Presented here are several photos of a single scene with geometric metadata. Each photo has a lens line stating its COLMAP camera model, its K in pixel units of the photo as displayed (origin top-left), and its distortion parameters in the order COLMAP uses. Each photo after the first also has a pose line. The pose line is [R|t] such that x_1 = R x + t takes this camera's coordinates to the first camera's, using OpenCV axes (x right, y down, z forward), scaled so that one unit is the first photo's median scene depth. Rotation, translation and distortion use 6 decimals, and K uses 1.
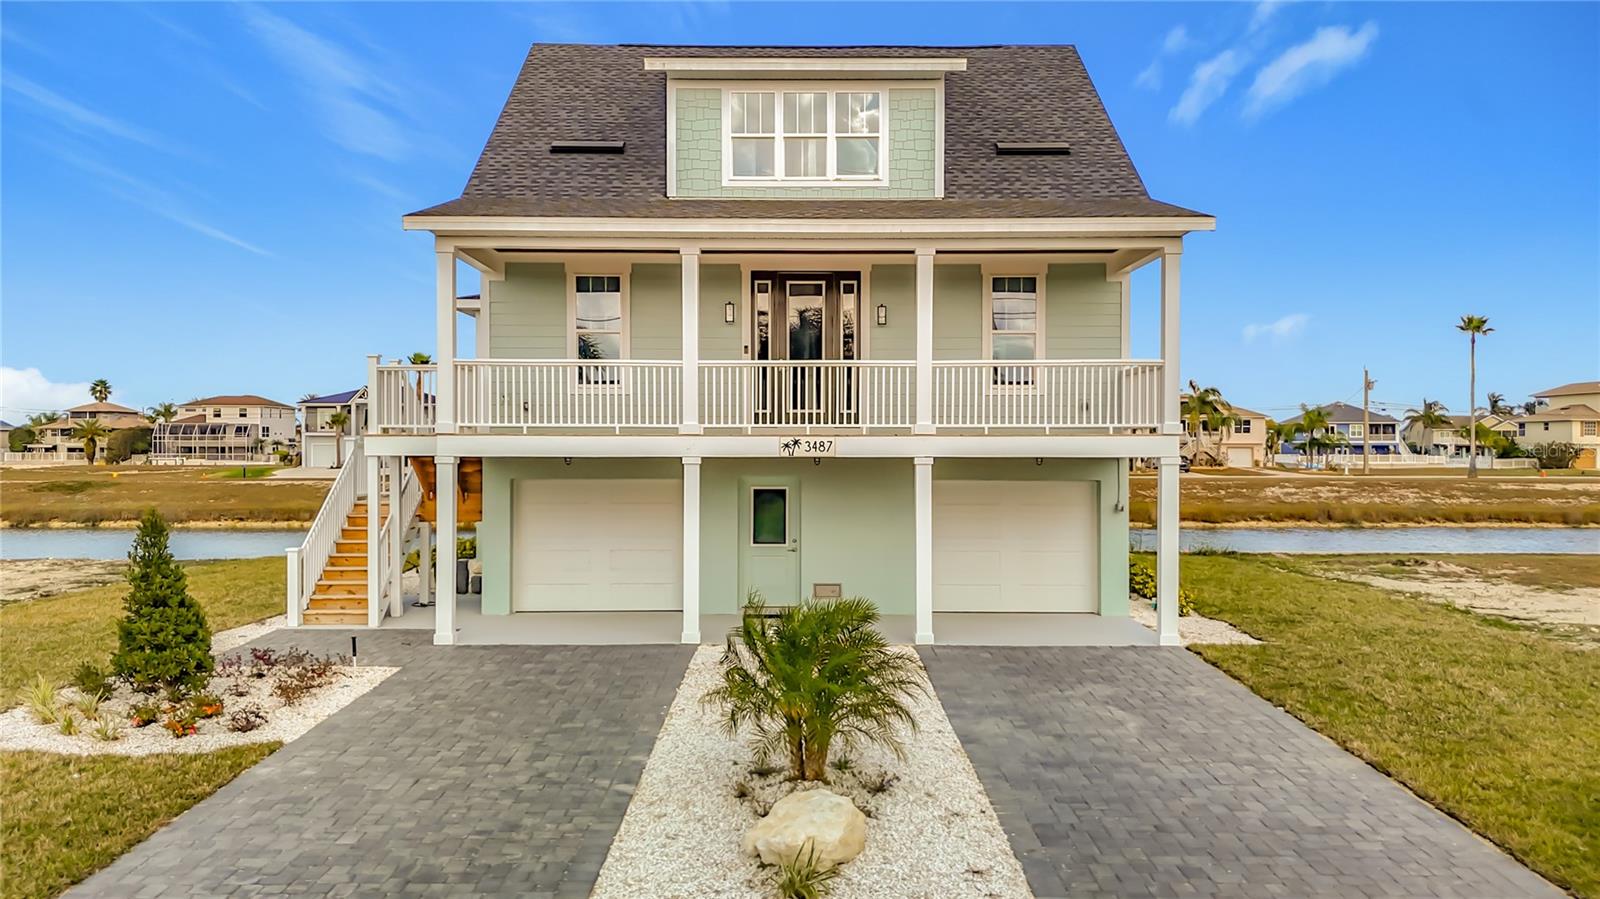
lens RADIAL K [[1173.5, 0, 800.0], [0, 1173.5, 449.5], [0, 0, 1]] dist [0.104073, -0.146306]
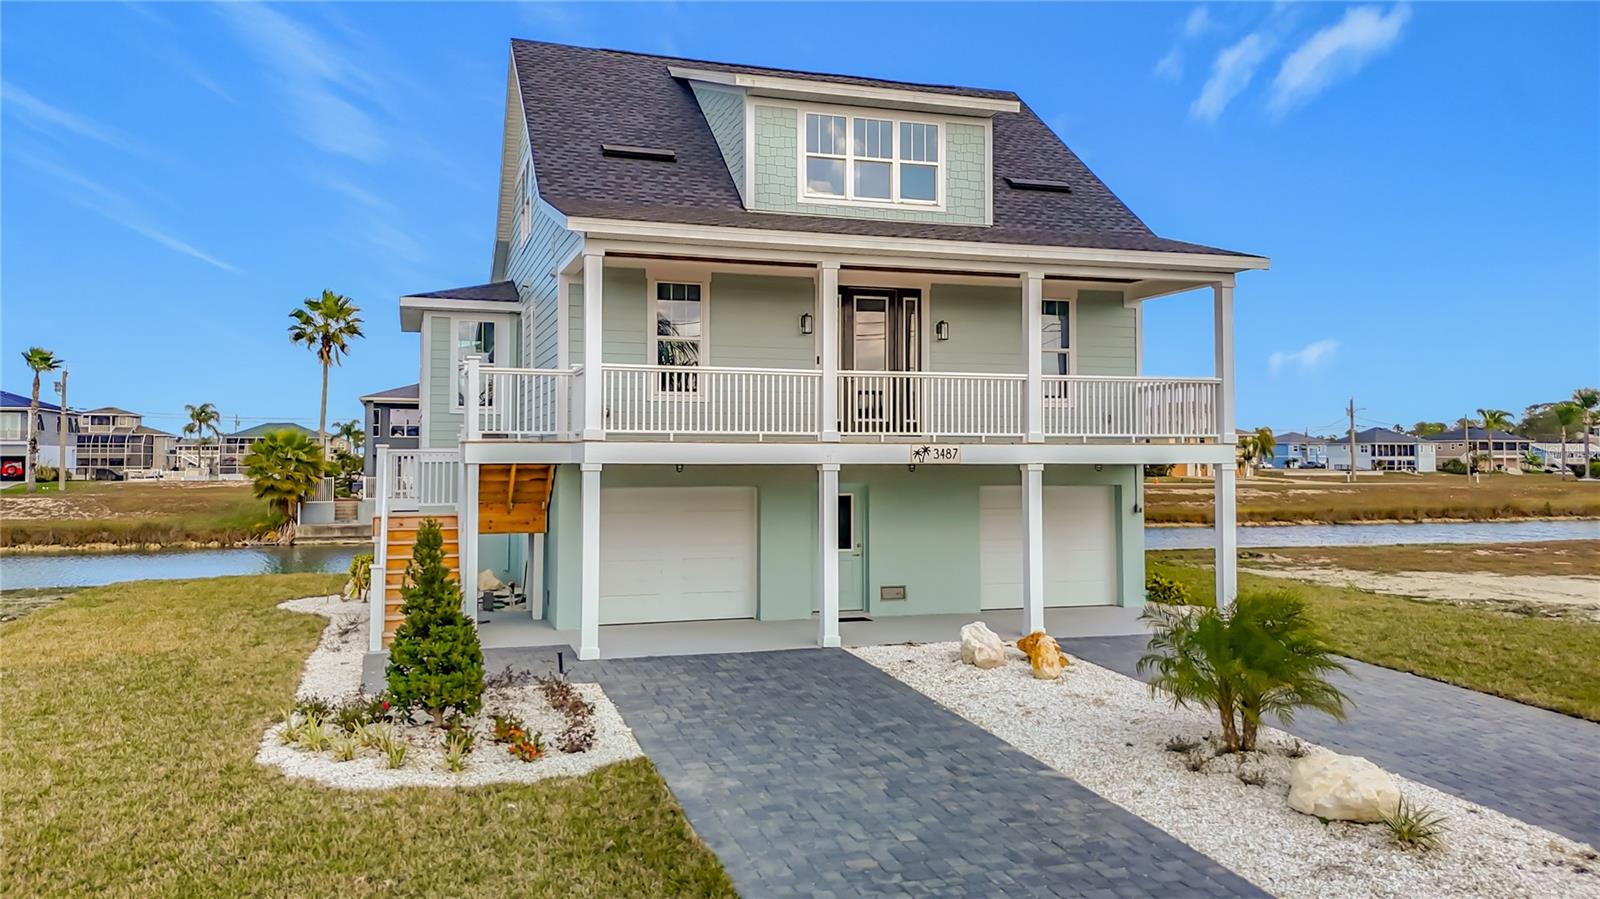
lens RADIAL K [[1207.5, 0, 777.1], [0, 1207.5, 403.1], [0, 0, 1]] dist [0.109701, -0.000349]
pose [[0.951155, 0.013365, 0.308424, -0.409566], [0.000181, 0.999038, -0.043849, -0.000434], [-0.308713, 0.041763, 0.950238, 0.002738]]
